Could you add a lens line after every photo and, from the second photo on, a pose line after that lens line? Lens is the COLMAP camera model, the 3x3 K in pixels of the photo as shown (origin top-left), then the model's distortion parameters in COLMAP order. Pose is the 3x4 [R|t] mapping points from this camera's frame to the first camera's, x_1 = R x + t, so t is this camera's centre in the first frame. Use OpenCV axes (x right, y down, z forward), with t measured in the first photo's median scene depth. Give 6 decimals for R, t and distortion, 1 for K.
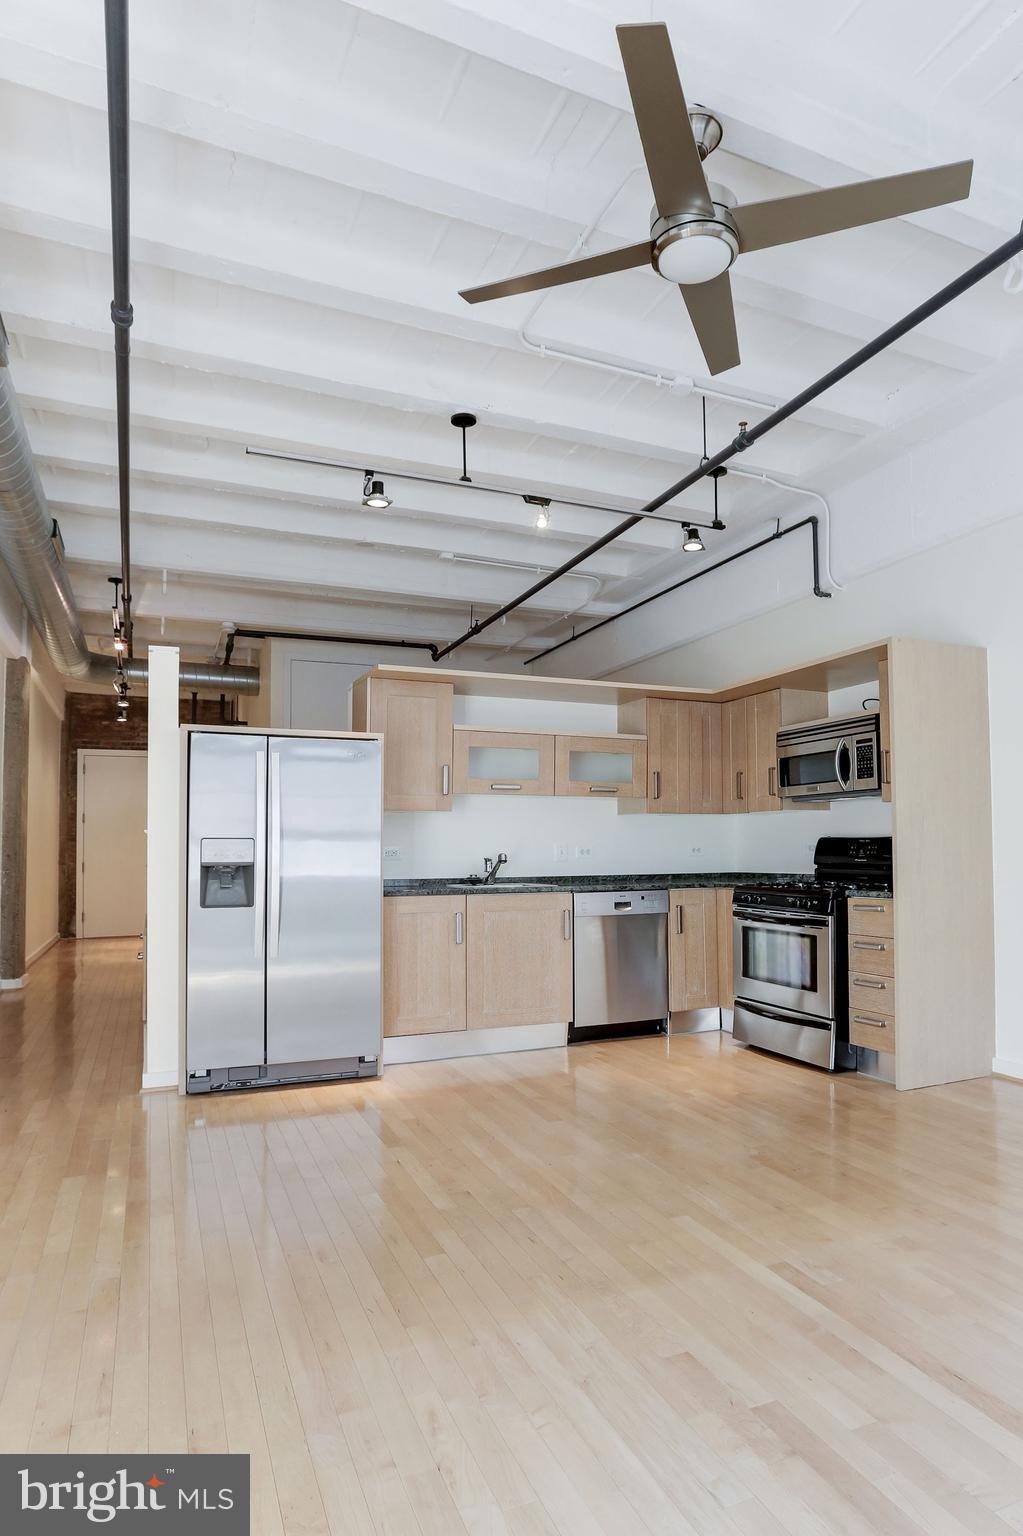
lens RADIAL K [[865.2, 0, 500.6], [0, 865.2, 824.0], [0, 0, 1]] dist [-0.041096, 0.026892]
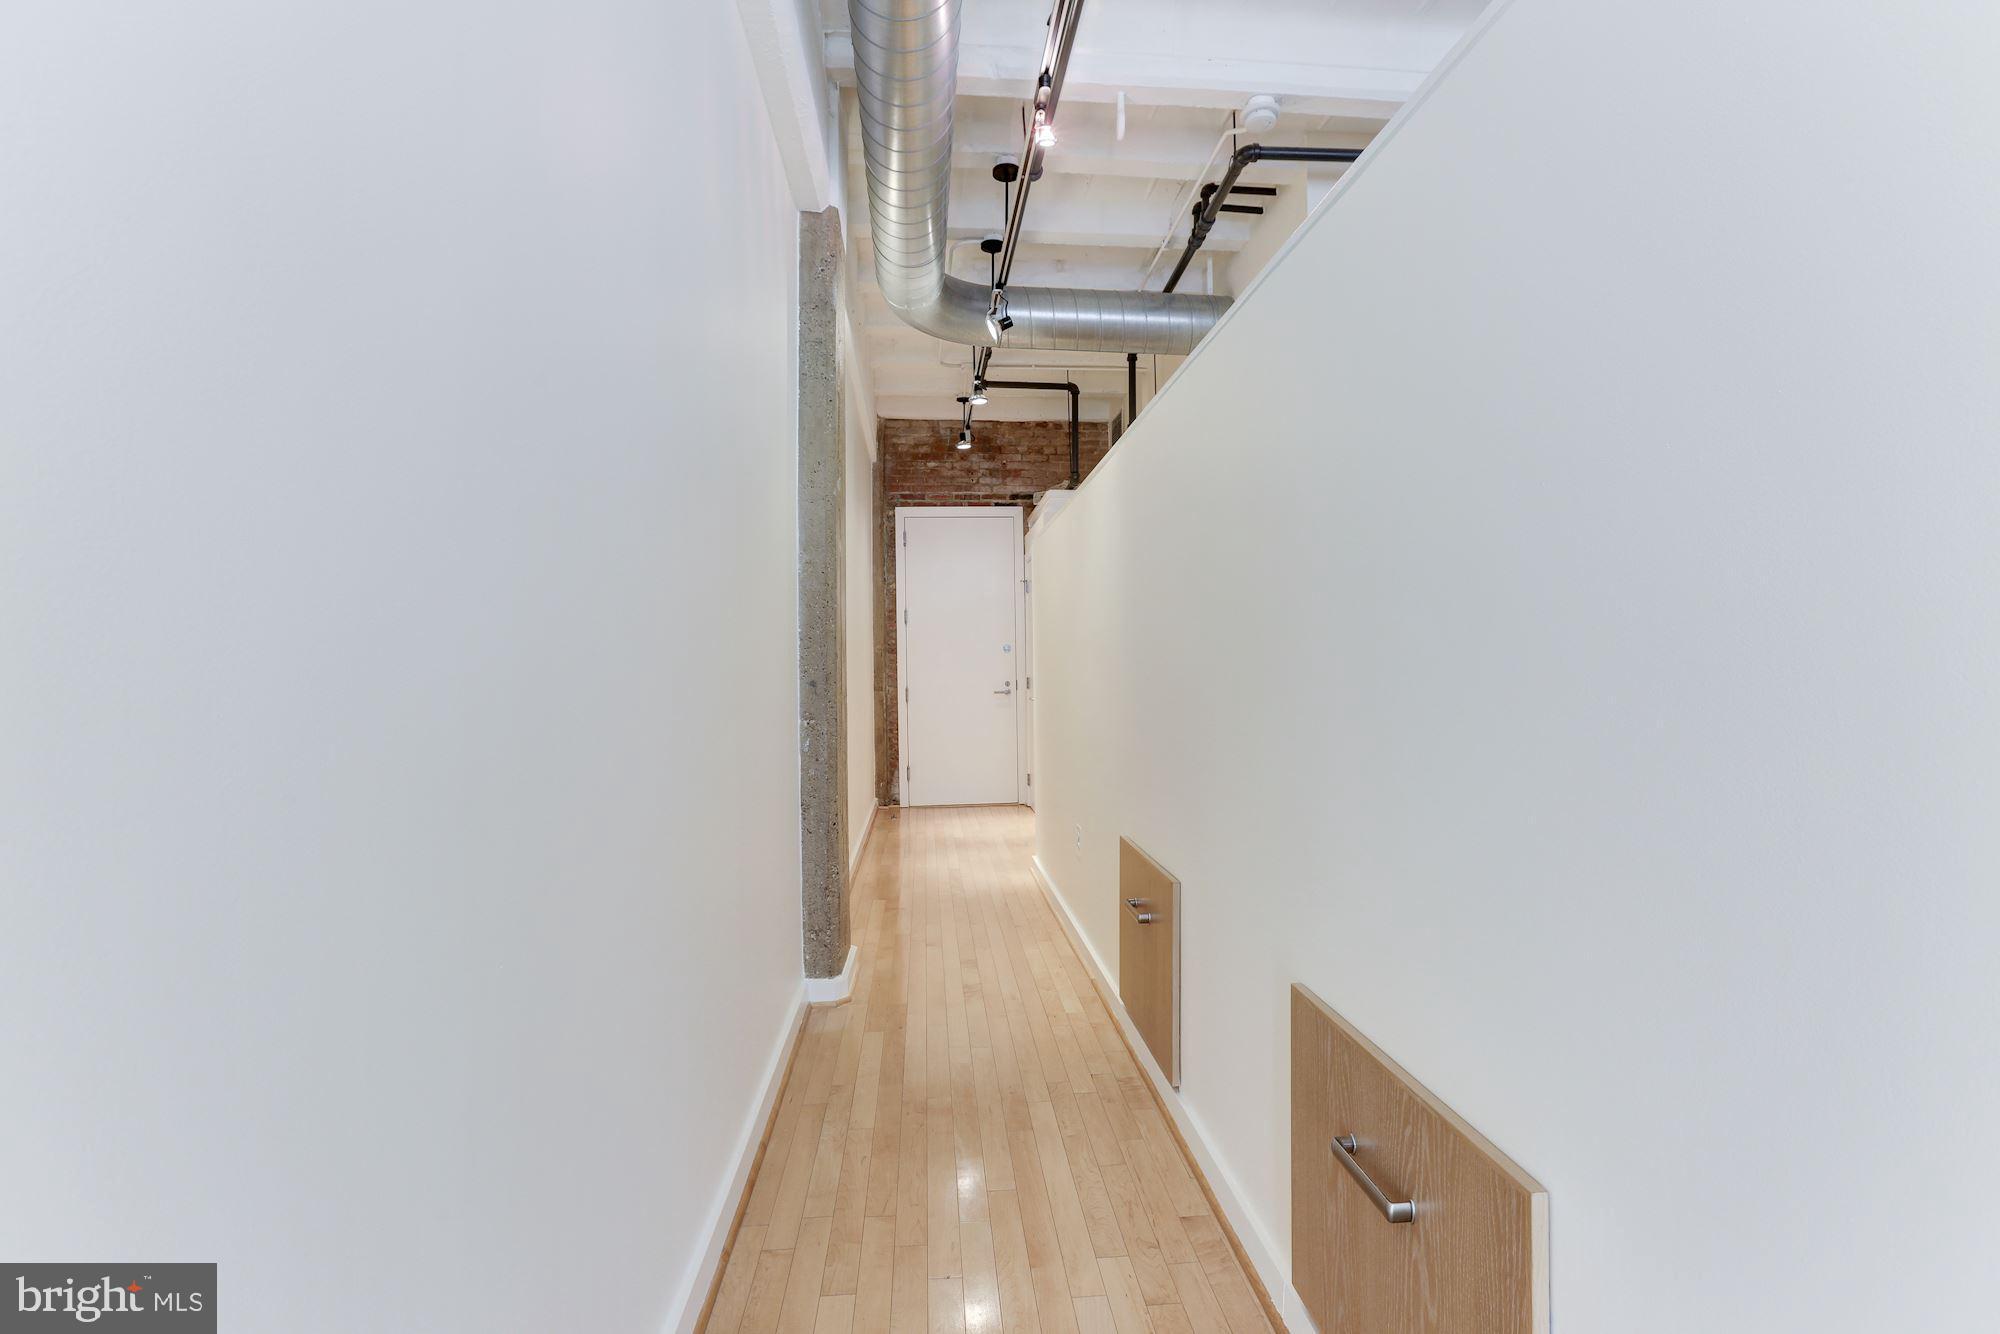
lens RADIAL K [[915.7, 0, 1015.8], [0, 915.7, 663.5], [0, 0, 1]] dist [-0.037648, 0.022568]
pose [[0.960055, 0.003241, -0.279792, -0.221394], [0.004257, 0.999648, 0.026186, 0.010512], [0.279778, -0.026331, 0.959704, 0.378229]]
